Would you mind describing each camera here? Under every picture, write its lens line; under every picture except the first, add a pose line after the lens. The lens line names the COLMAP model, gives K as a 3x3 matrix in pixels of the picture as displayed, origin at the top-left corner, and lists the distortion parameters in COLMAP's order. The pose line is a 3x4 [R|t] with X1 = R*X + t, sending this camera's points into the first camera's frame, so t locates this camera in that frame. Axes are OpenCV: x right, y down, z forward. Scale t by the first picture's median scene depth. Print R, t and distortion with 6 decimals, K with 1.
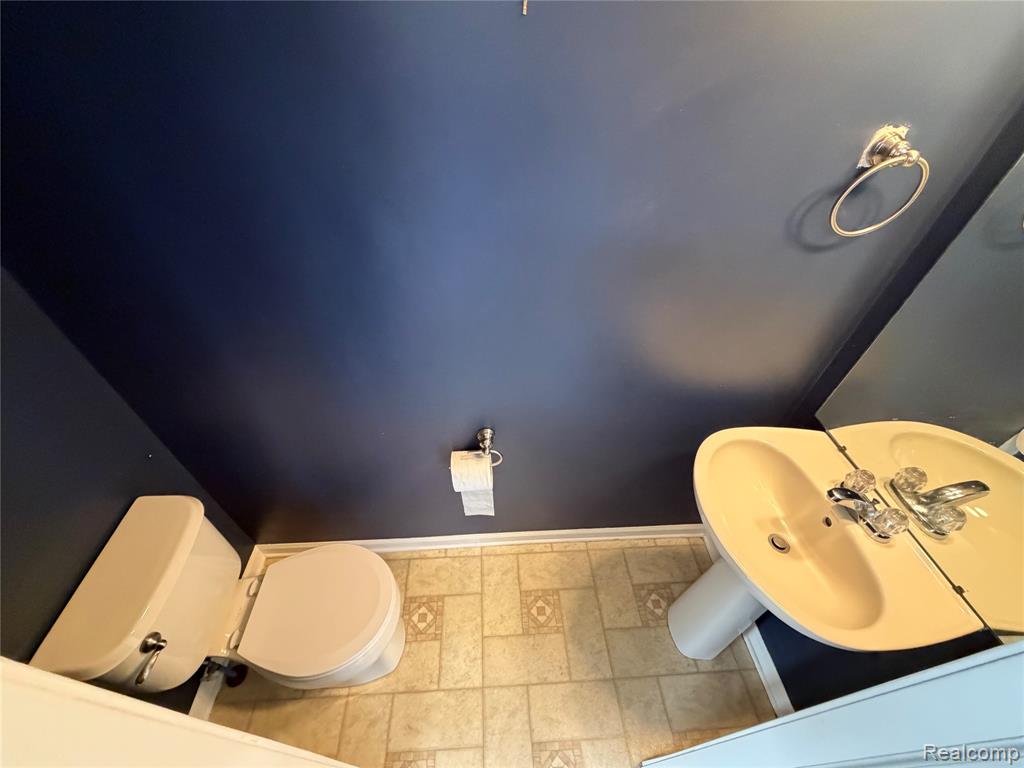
lens RADIAL K [[404.6, 0, 512.7], [0, 404.6, 379.7], [0, 0, 1]] dist [-0.000968, 0.000151]
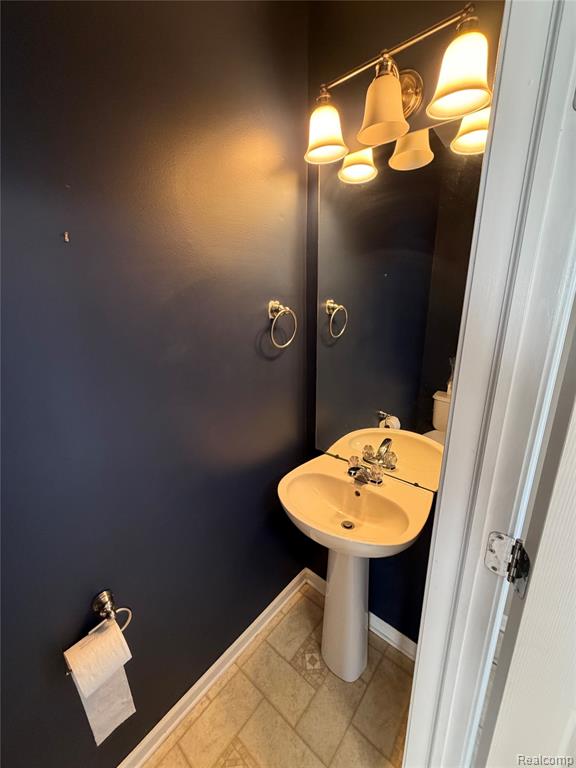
lens RADIAL K [[303.4, 0, 285.1], [0, 303.4, 381.4], [0, 0, 1]] dist [-0.000968, 0.000151]
pose [[0.698615, -0.209709, 0.684076, -0.166463], [0.510089, 0.816431, -0.270647, 0.147907], [-0.501744, 0.538017, 0.677341, 0.054519]]
